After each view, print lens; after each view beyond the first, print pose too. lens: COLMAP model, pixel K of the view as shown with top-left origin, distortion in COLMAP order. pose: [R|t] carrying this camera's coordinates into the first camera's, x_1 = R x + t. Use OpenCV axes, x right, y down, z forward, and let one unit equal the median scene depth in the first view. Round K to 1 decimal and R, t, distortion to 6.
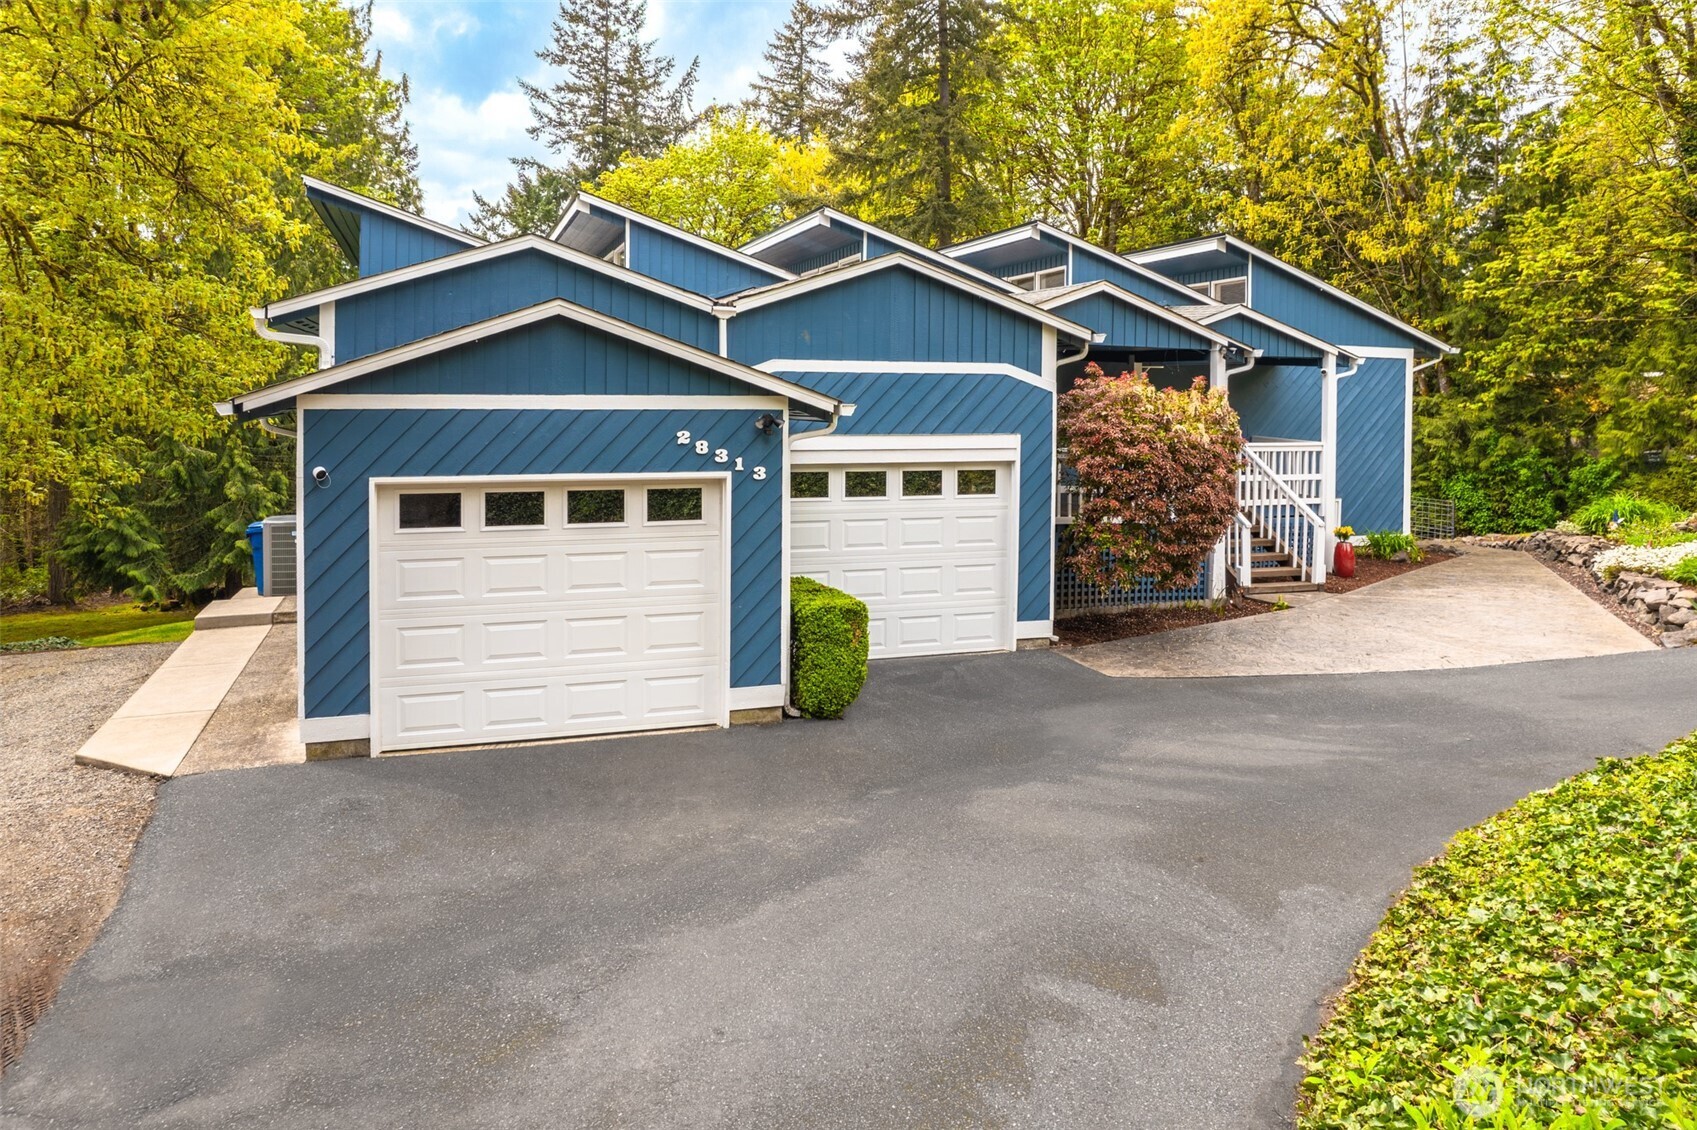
lens RADIAL K [[1159.5, 0, 809.7], [0, 1159.5, 421.7], [0, 0, 1]] dist [-0.050356, 0.000436]
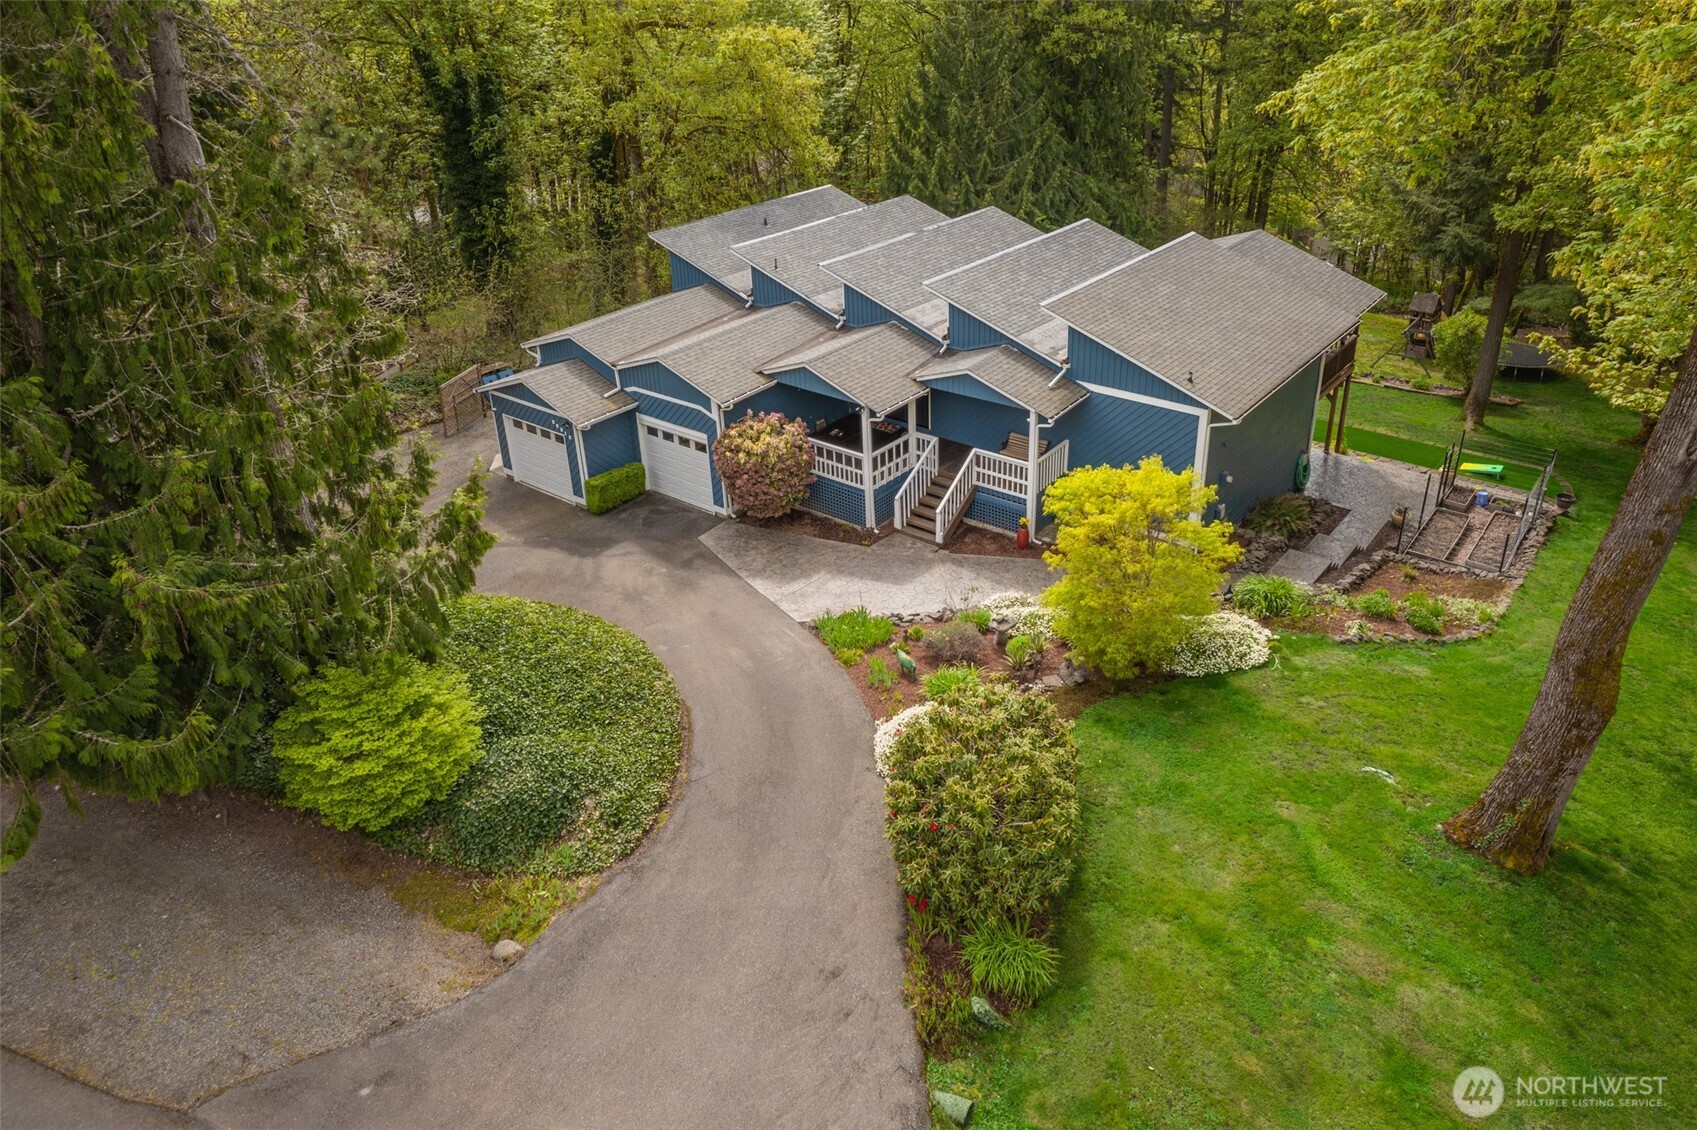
lens RADIAL K [[1135.0, 0, 870.5], [0, 1135.0, 482.1], [0, 0, 1]] dist [-0.055333, 0.033602]
pose [[0.547367, 0.336422, -0.766296, 2.213704], [0.018198, 0.910643, 0.412792, -0.869873], [0.836695, -0.239894, 0.492334, 0.099101]]
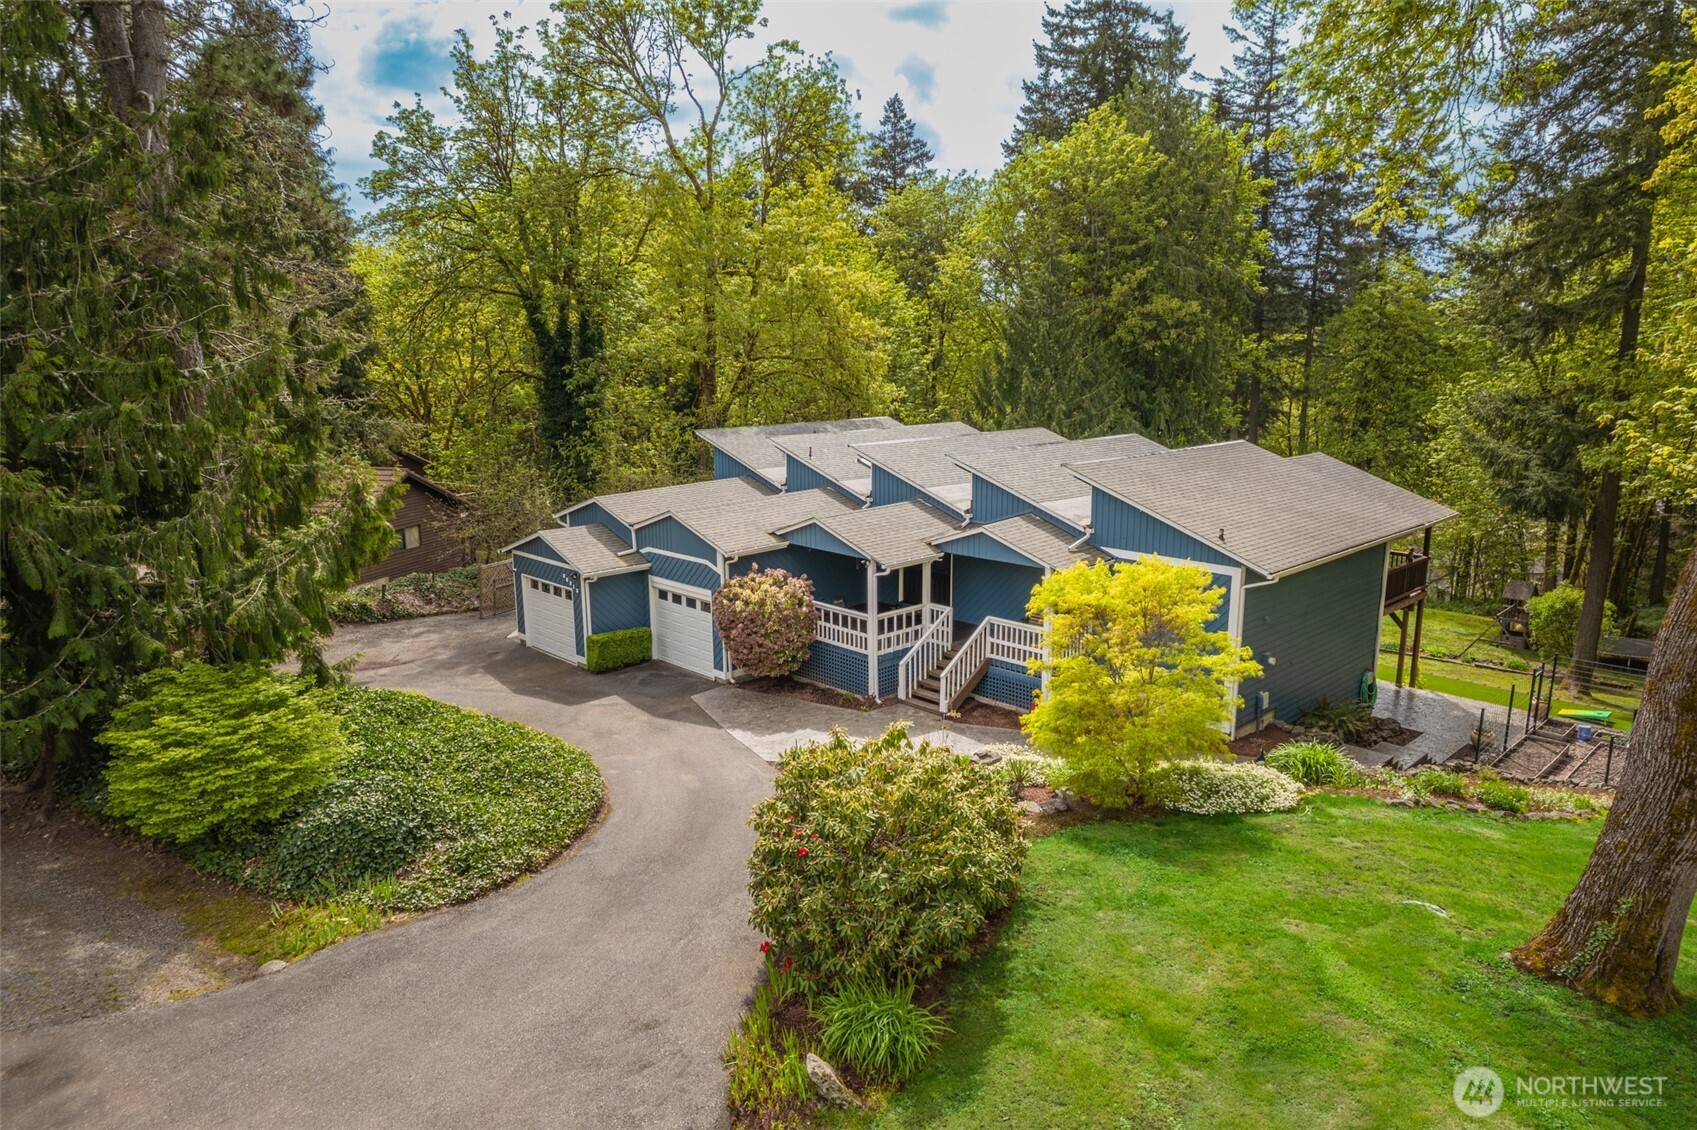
lens RADIAL K [[1091.0, 0, 848.5], [0, 1091.0, 565.0], [0, 0, 1]] dist [-0.071573, 0.063920]
pose [[0.433262, 0.172541, -0.884598, 2.223752], [-0.009593, 0.982331, 0.186906, -0.451316], [0.901217, -0.072493, 0.427262, 0.320081]]
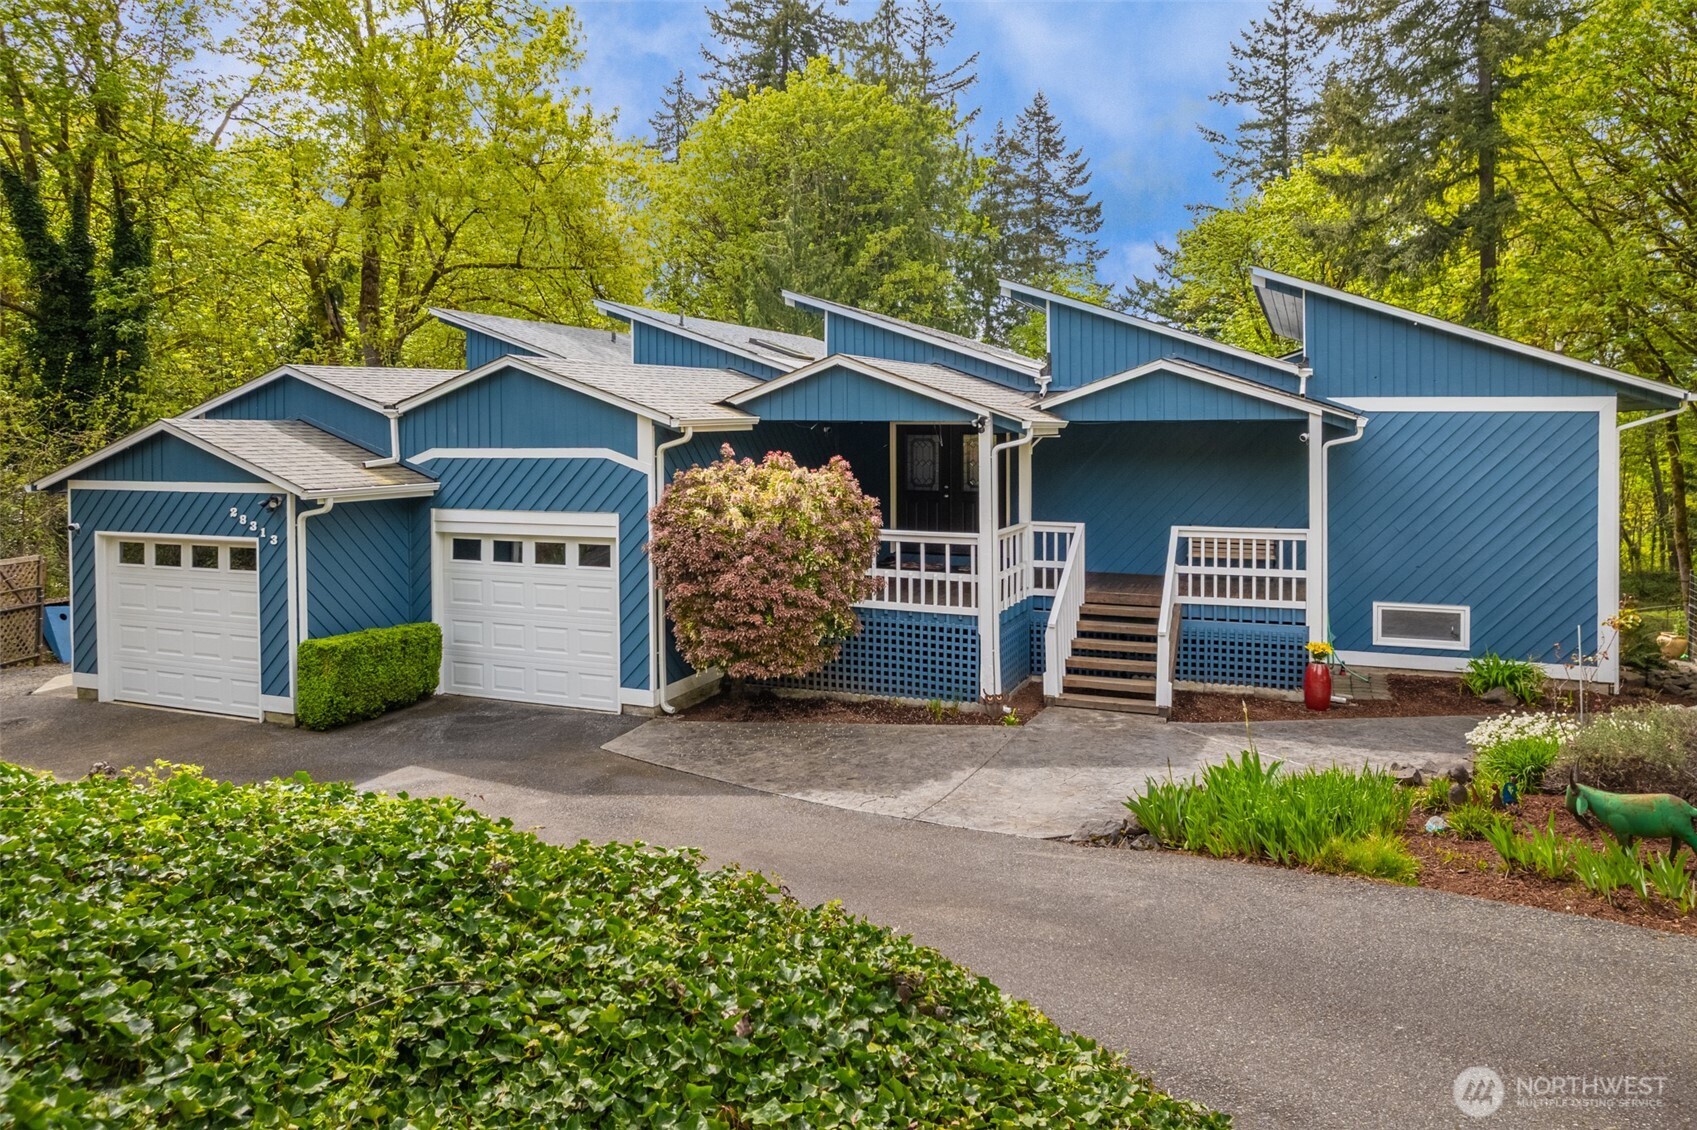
lens RADIAL K [[1135.0, 0, 870.5], [0, 1135.0, 482.1], [0, 0, 1]] dist [-0.055333, 0.033602]
pose [[0.769324, 0.018821, -0.638581, 1.034058], [-0.004911, 0.999711, 0.023548, -0.044794], [0.638840, -0.014980, 0.769194, 0.341685]]
